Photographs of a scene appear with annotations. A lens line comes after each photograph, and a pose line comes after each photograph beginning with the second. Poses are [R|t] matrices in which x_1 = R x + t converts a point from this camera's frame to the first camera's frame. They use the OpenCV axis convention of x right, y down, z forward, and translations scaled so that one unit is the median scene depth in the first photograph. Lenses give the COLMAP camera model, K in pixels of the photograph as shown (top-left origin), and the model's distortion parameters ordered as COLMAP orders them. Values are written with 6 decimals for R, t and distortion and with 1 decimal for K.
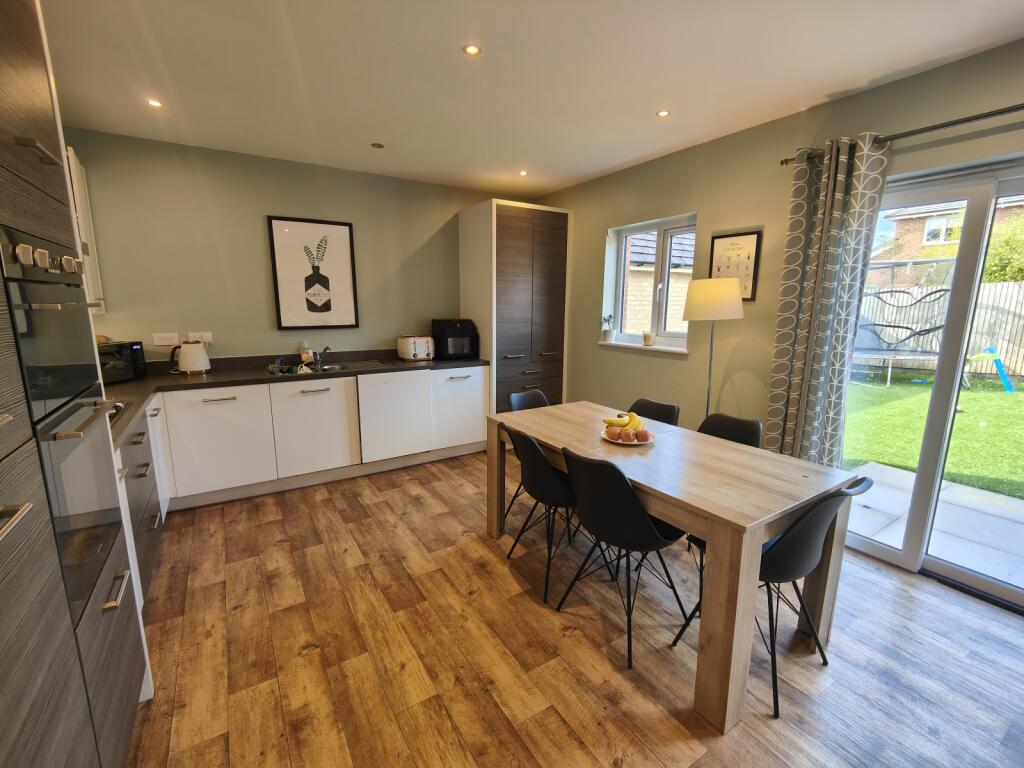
lens RADIAL K [[445.8, 0, 511.7], [0, 445.8, 383.2], [0, 0, 1]] dist [0.014511, -0.008079]
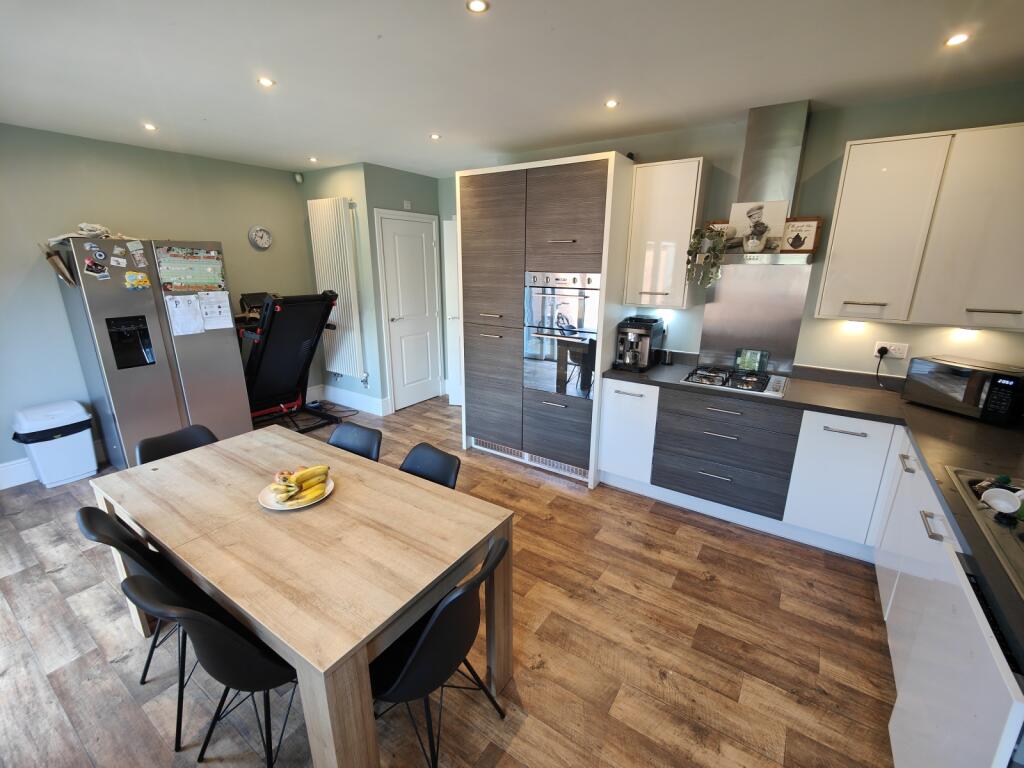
lens RADIAL K [[445.8, 0, 510.7], [0, 445.8, 384.9], [0, 0, 1]] dist [0.014511, -0.008079]
pose [[-0.917830, 0.097424, -0.384834, 0.150854], [-0.083423, 0.900435, 0.426917, -0.315842], [0.388110, 0.423941, -0.818318, 1.288262]]
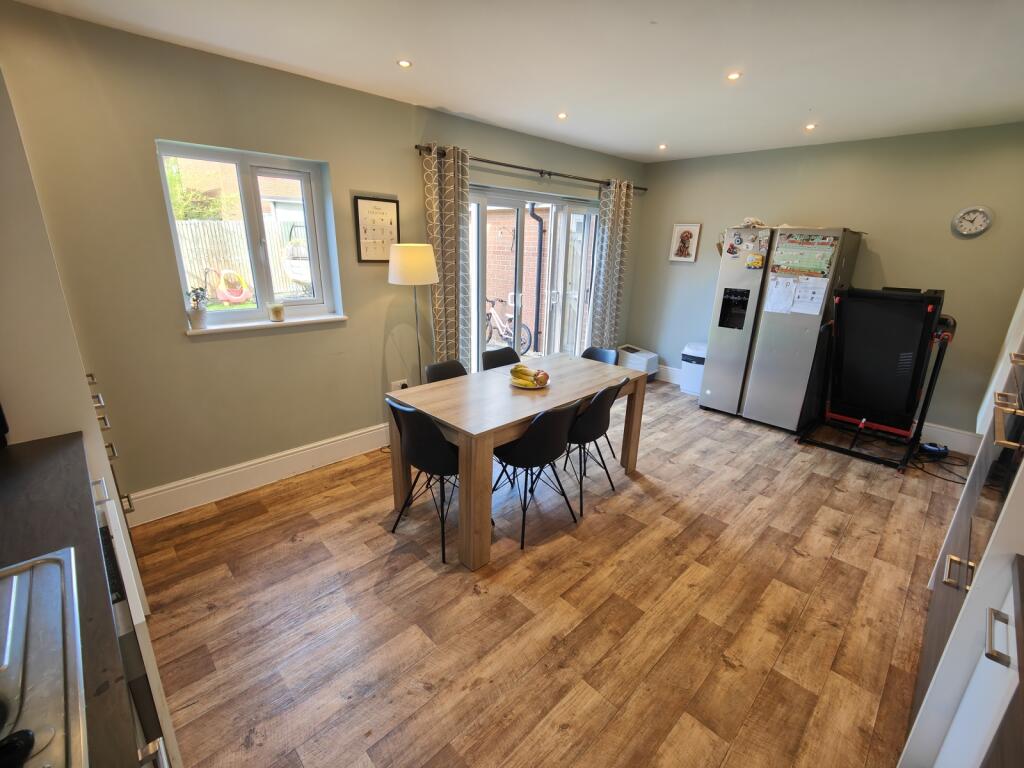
lens RADIAL K [[445.8, 0, 506.1], [0, 445.8, 384.8], [0, 0, 1]] dist [0.014511, -0.008079]
pose [[-0.196942, -0.308471, 0.930623, -0.678088], [0.153224, 0.927865, 0.339983, -0.234248], [-0.968368, 0.209551, -0.135471, 0.930958]]
